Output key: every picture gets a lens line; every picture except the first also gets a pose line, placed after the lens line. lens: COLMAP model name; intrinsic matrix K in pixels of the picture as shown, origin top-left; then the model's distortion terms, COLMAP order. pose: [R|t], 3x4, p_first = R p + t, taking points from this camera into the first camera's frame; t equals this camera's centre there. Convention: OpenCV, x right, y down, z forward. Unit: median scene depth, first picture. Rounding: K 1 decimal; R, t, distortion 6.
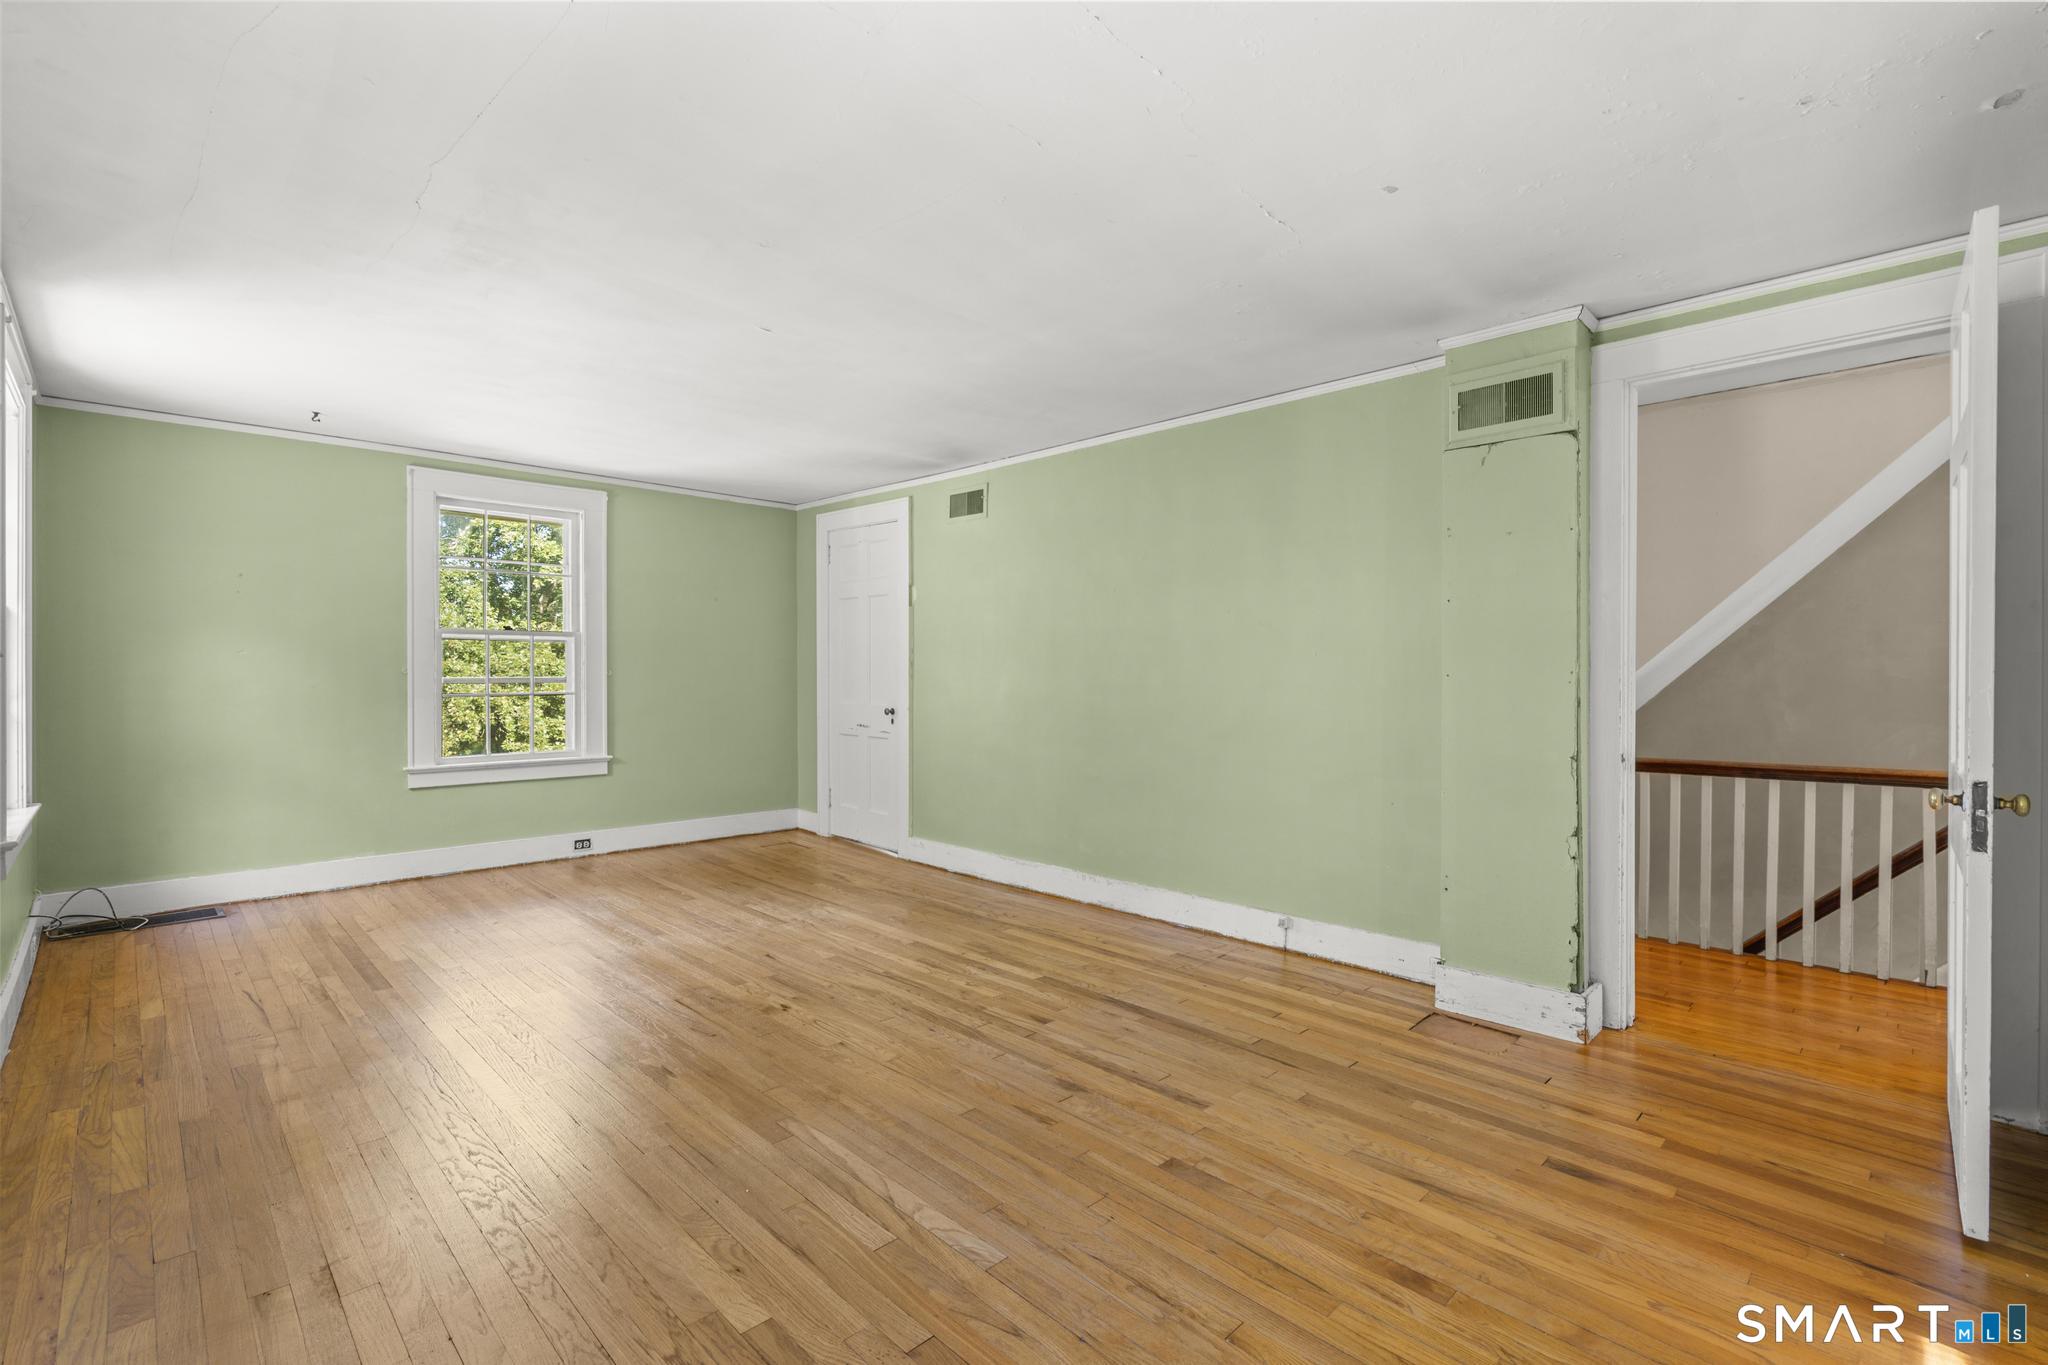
lens RADIAL K [[922.7, 0, 1018.2], [0, 922.7, 672.2], [0, 0, 1]] dist [-0.004503, 0.002878]
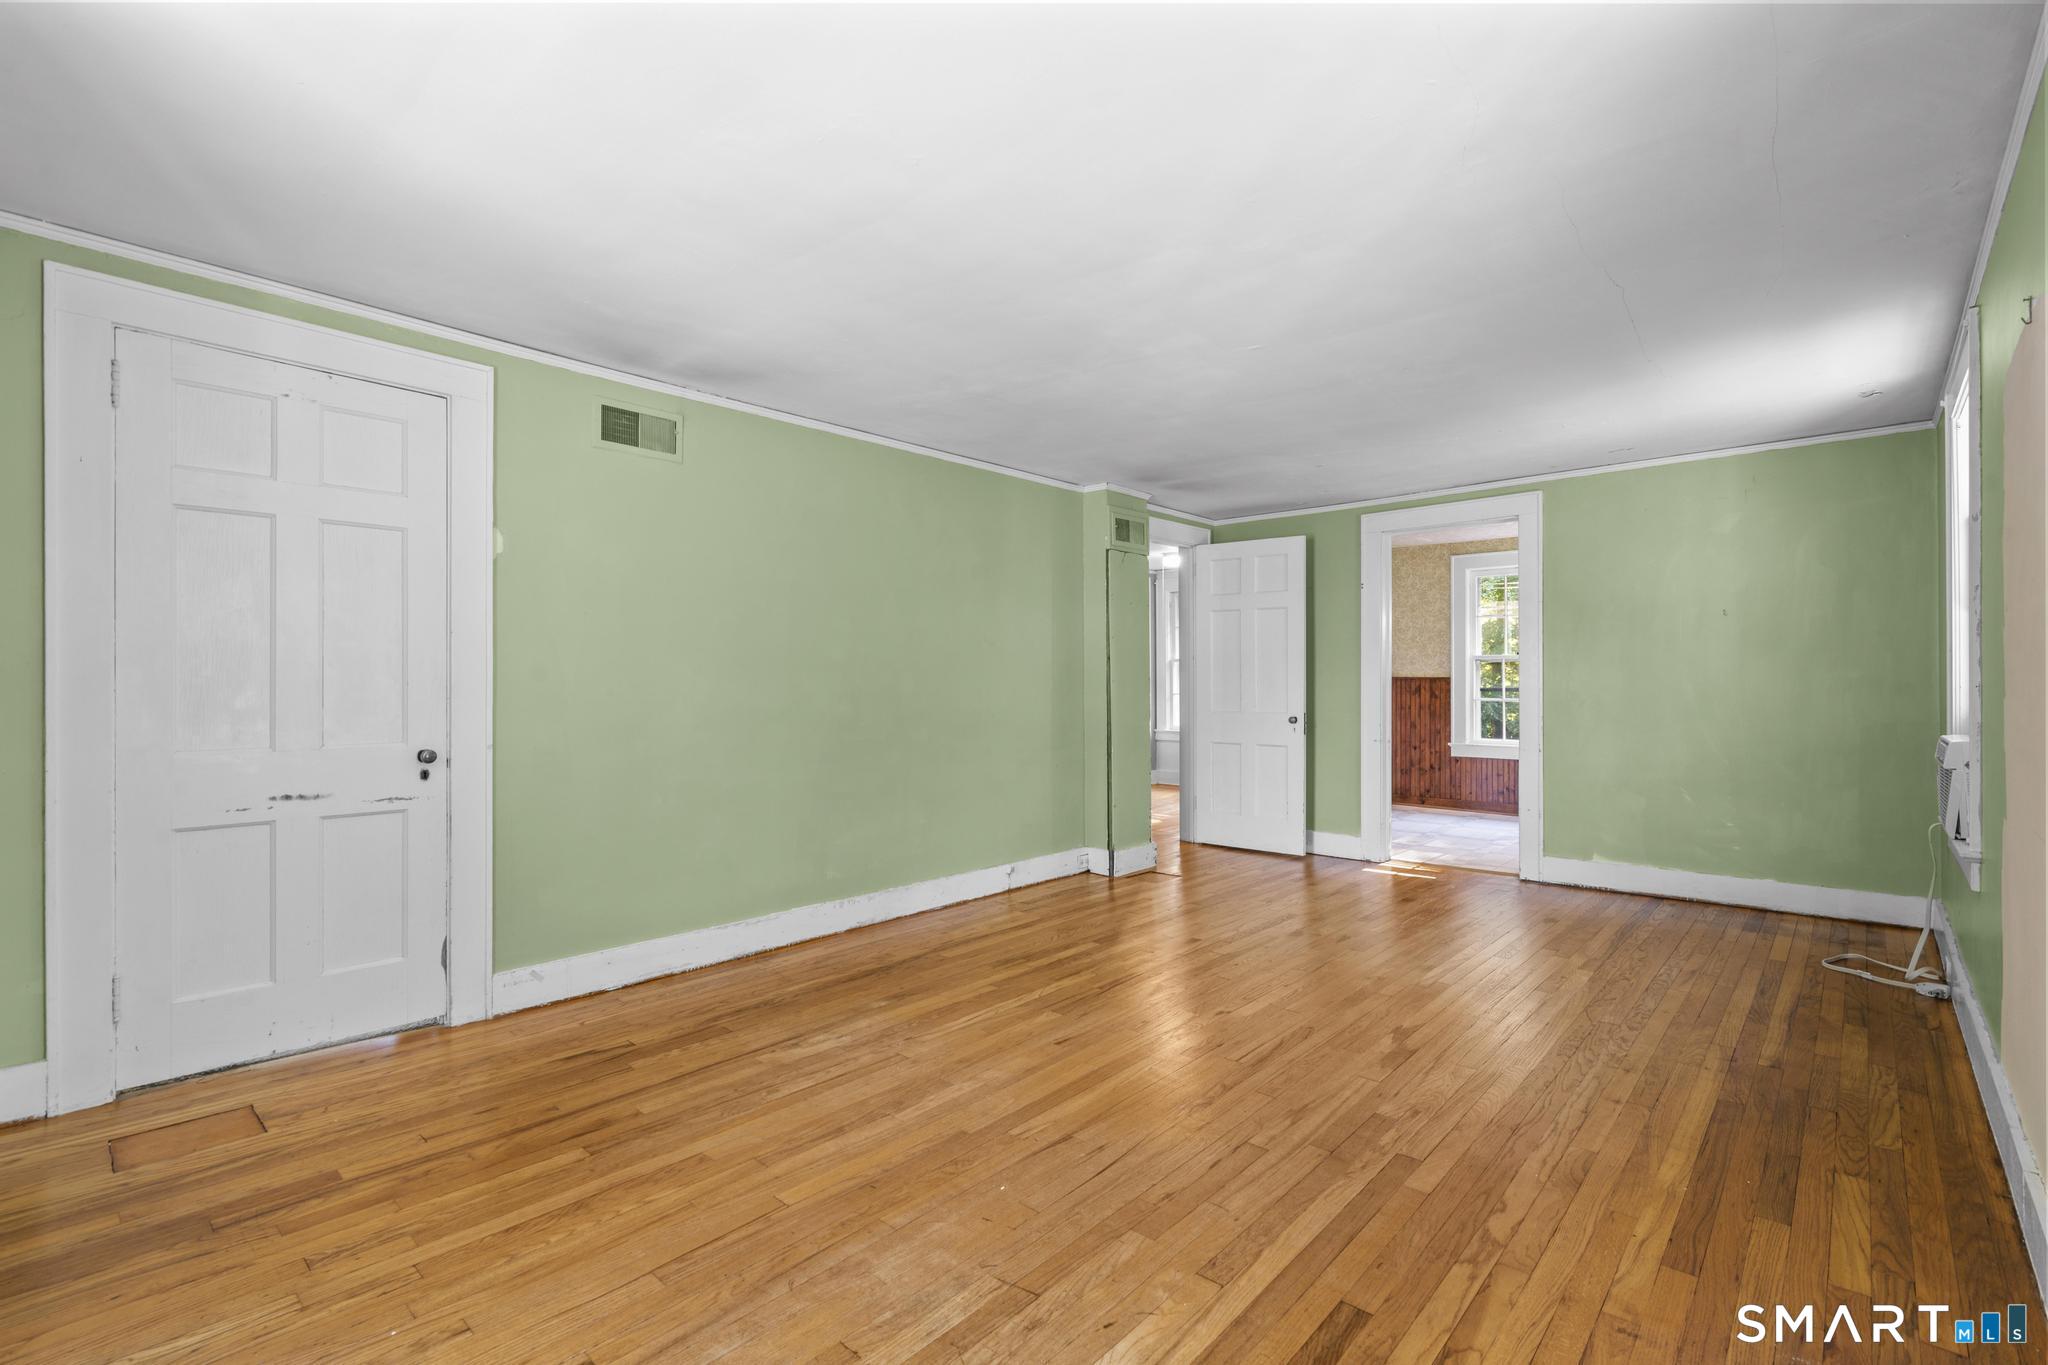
lens RADIAL K [[922.7, 0, 1017.8], [0, 922.7, 685.4], [0, 0, 1]] dist [-0.004503, 0.002878]
pose [[-0.057647, -0.005350, 0.998323, -0.947644], [0.000544, 0.999985, 0.005390, -0.000662], [-0.998337, 0.000854, -0.057643, 0.973831]]
